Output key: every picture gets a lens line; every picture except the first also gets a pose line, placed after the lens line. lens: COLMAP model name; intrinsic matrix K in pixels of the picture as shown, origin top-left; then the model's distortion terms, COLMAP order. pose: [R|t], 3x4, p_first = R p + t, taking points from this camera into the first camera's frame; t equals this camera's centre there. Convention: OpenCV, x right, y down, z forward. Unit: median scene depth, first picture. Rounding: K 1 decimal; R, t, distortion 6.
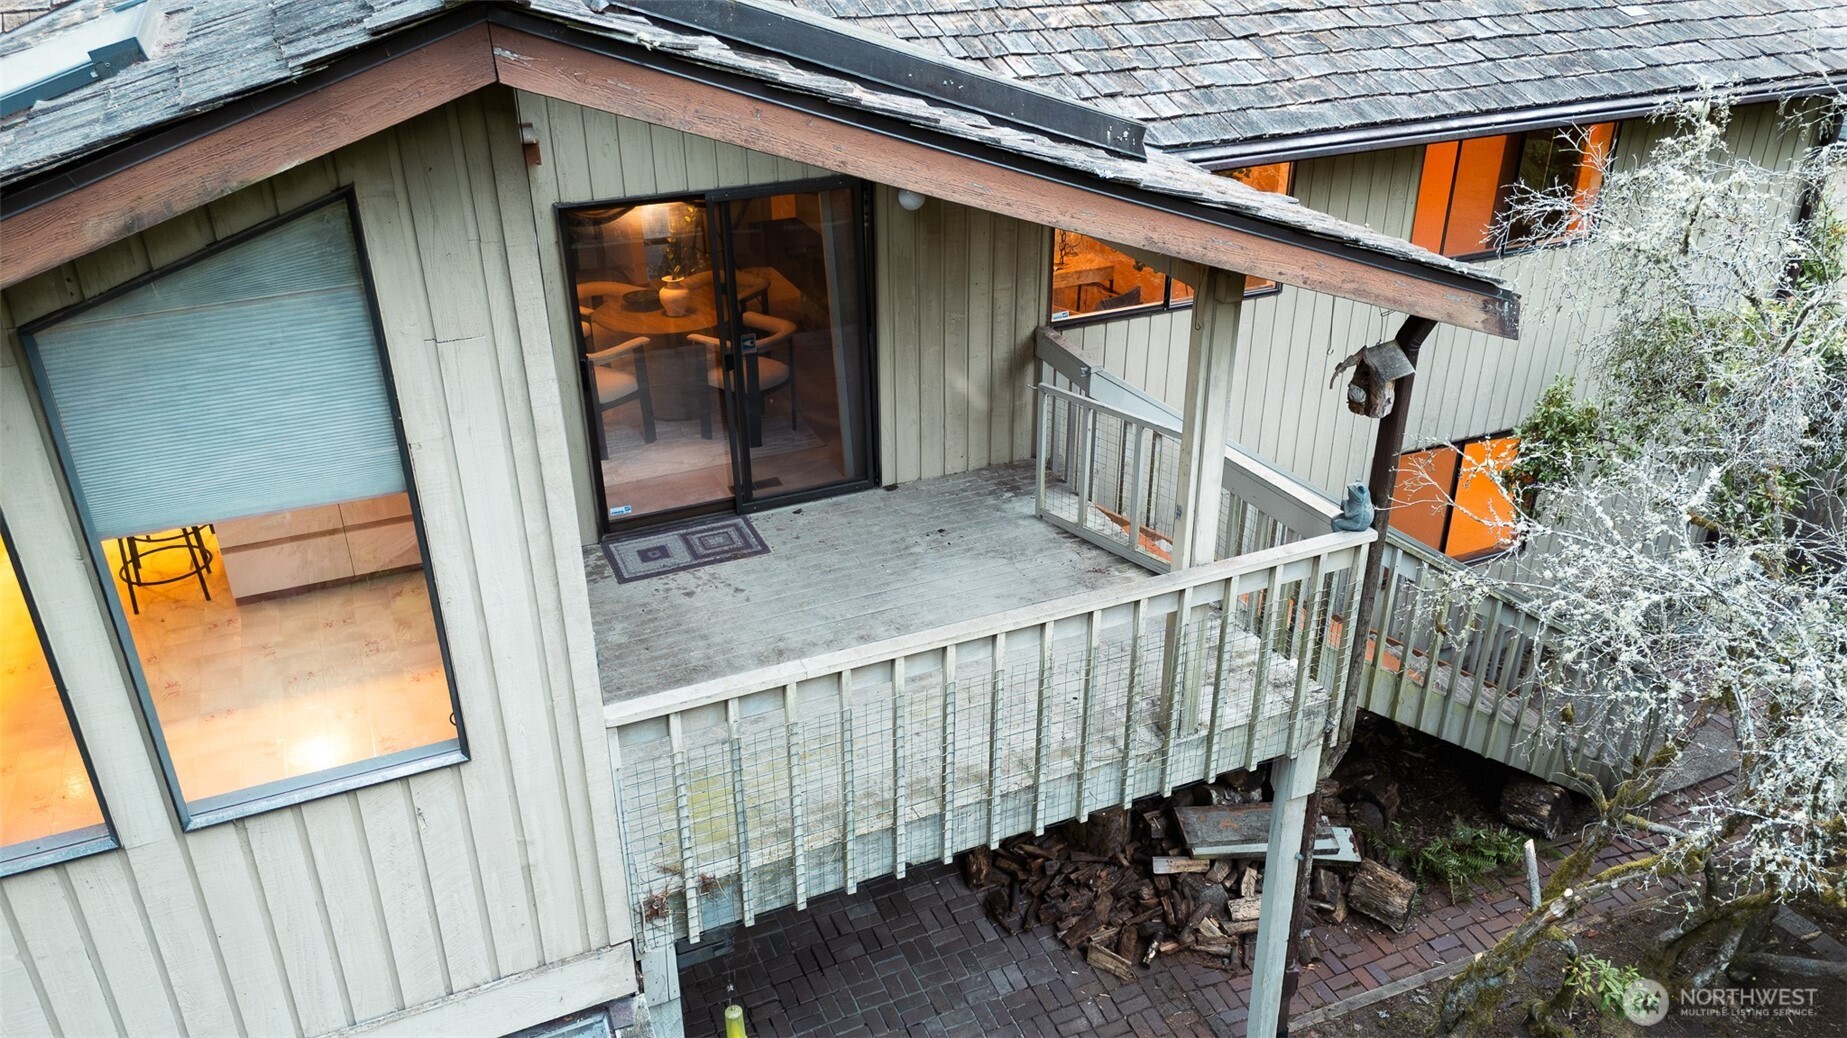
lens RADIAL K [[1380.9, 0, 923.5], [0, 1380.9, 519.0], [0, 0, 1]] dist [0.005828, 0.004805]
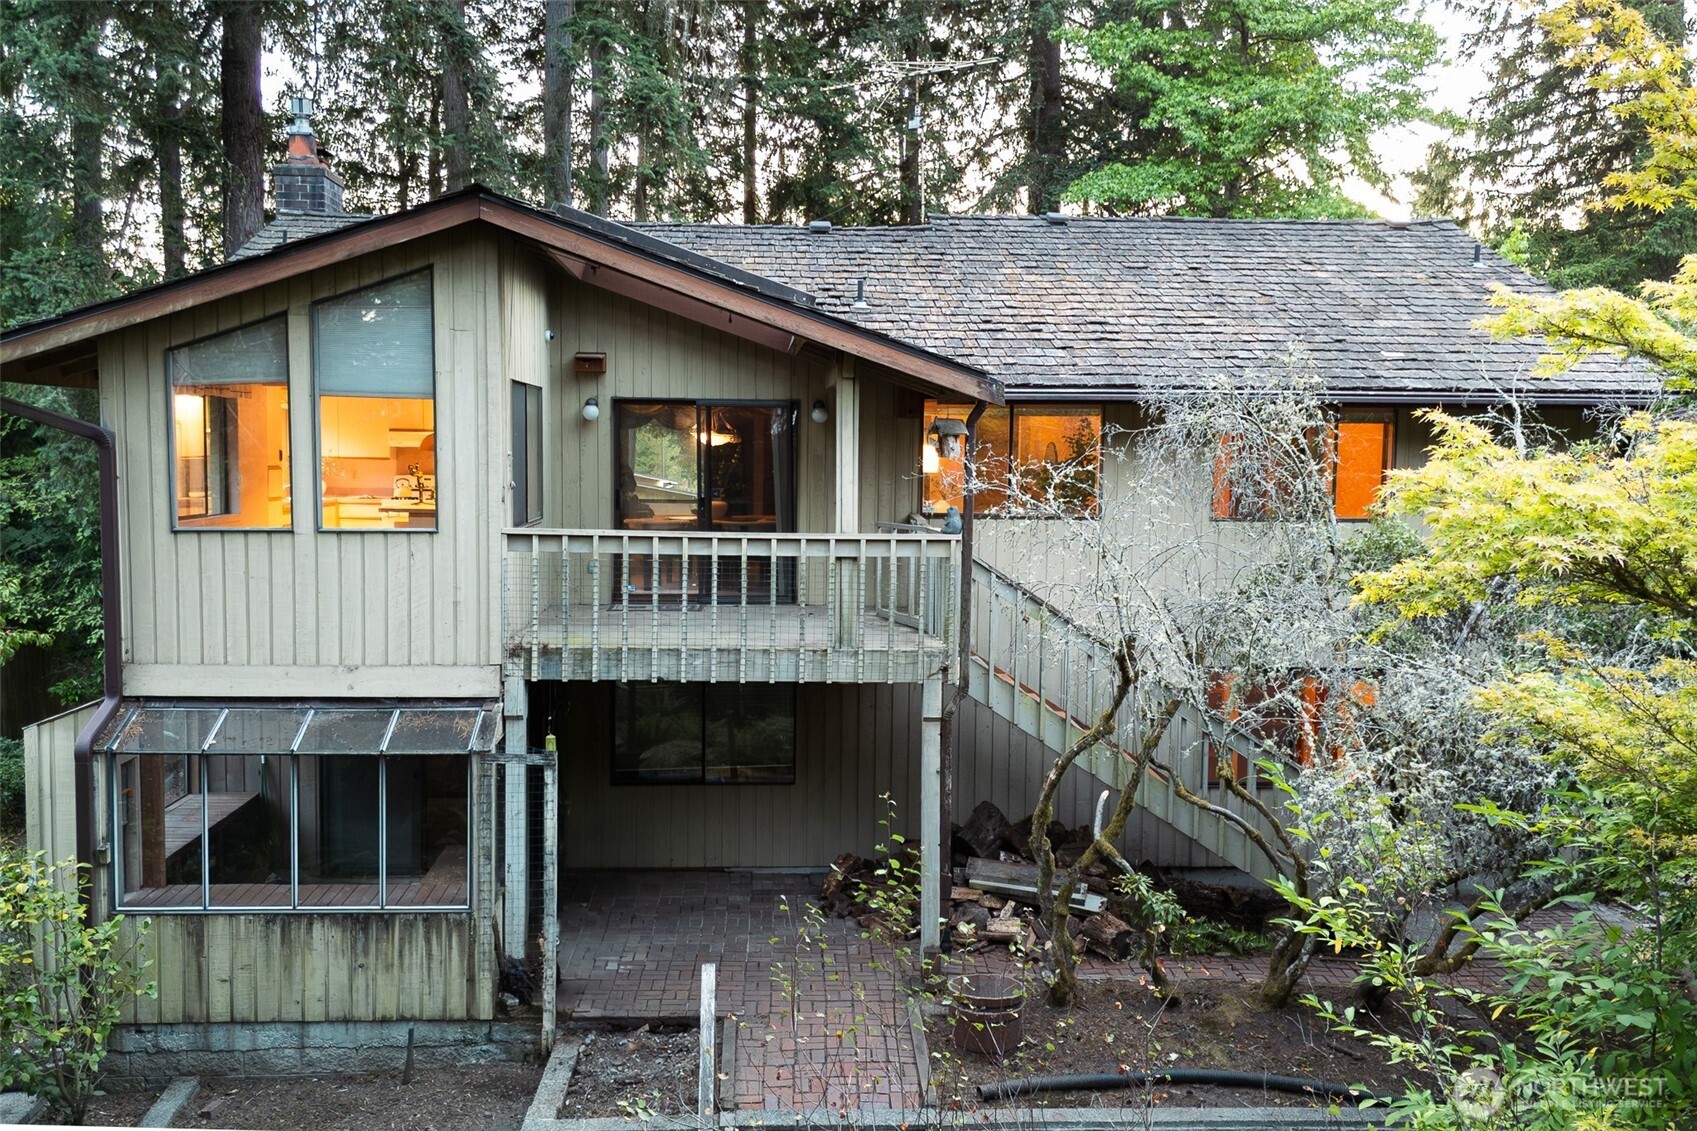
lens RADIAL K [[1530.0, 0, 848.5], [0, 1530.0, 565.5], [0, 0, 1]] dist [-0.000170, -0.015052]
pose [[0.935707, 0.049857, -0.349237, 0.974034], [-0.178720, 0.920516, -0.347432, 0.820432], [0.304156, 0.387510, 0.870244, -0.765169]]
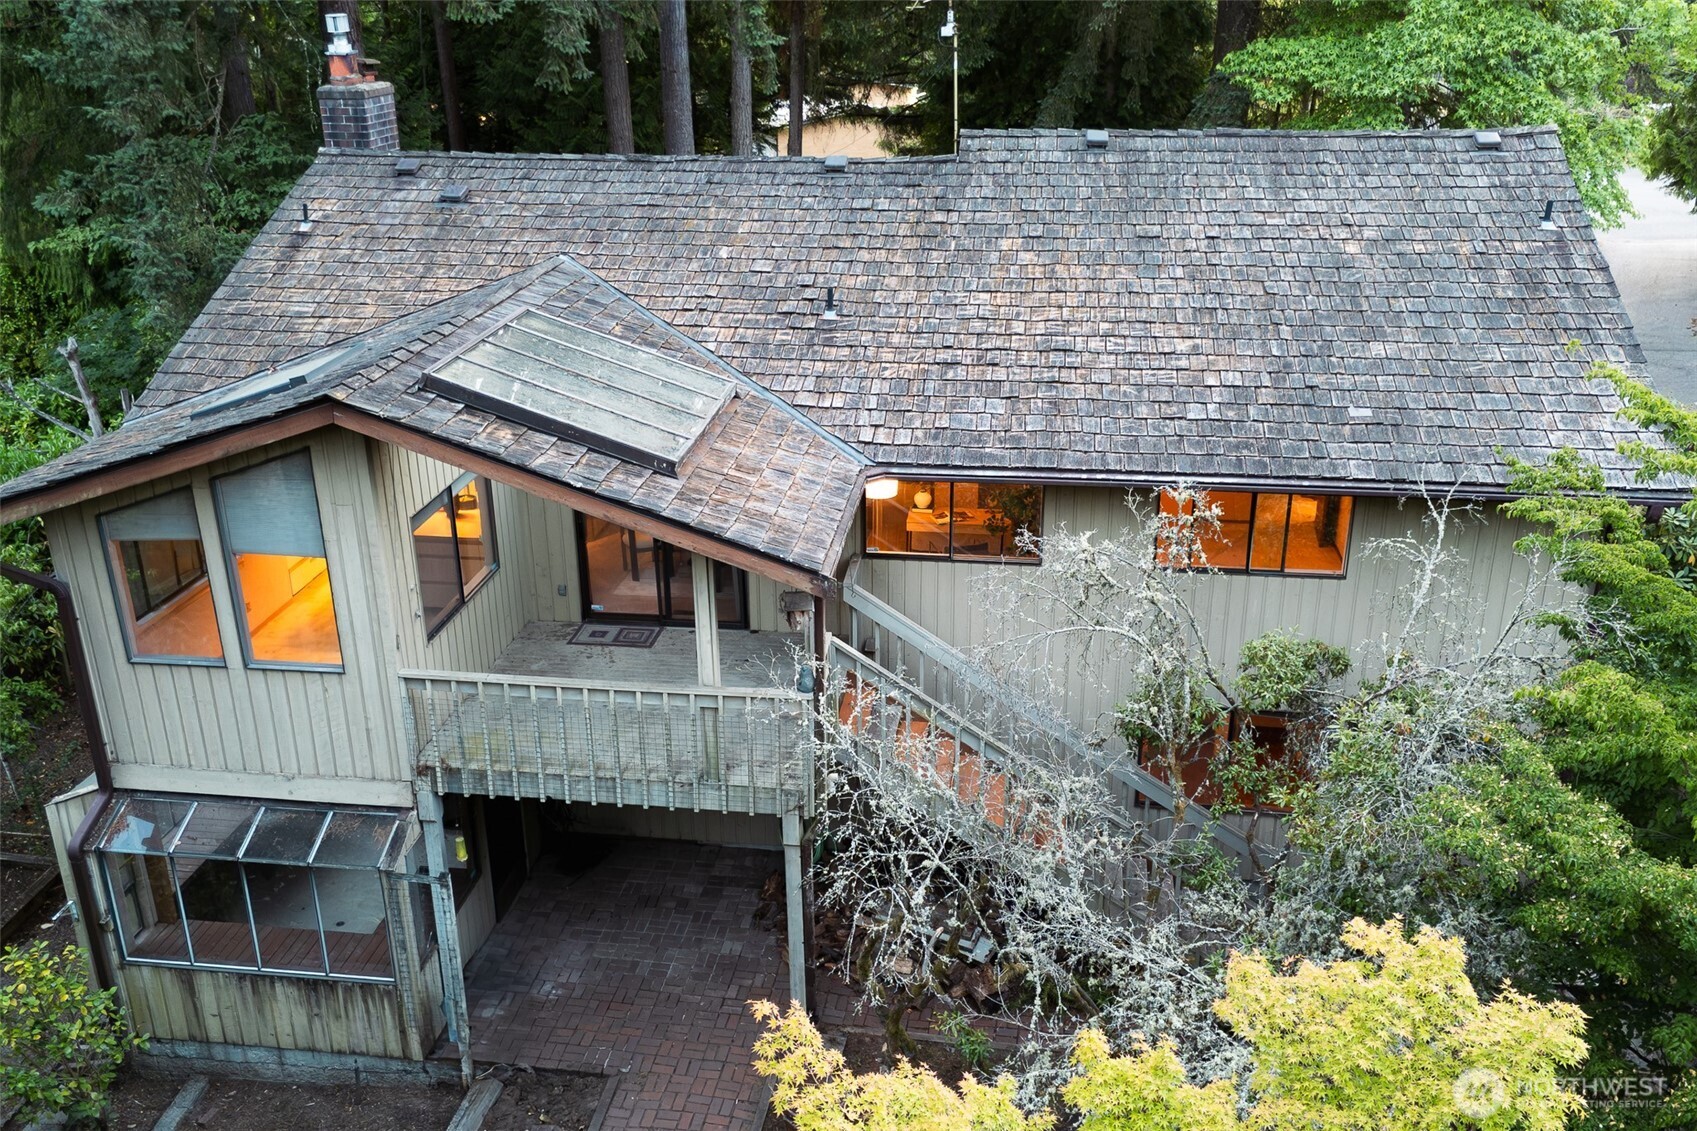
lens RADIAL K [[1485.4, 0, 848.5], [0, 1485.4, 565.5], [0, 0, 1]] dist [-0.002314, 0.006467]
pose [[0.847986, 0.201444, -0.490245, 1.448381], [-0.238899, 0.970940, -0.014265, -0.160155], [0.473125, 0.129215, 0.871468, -0.768546]]
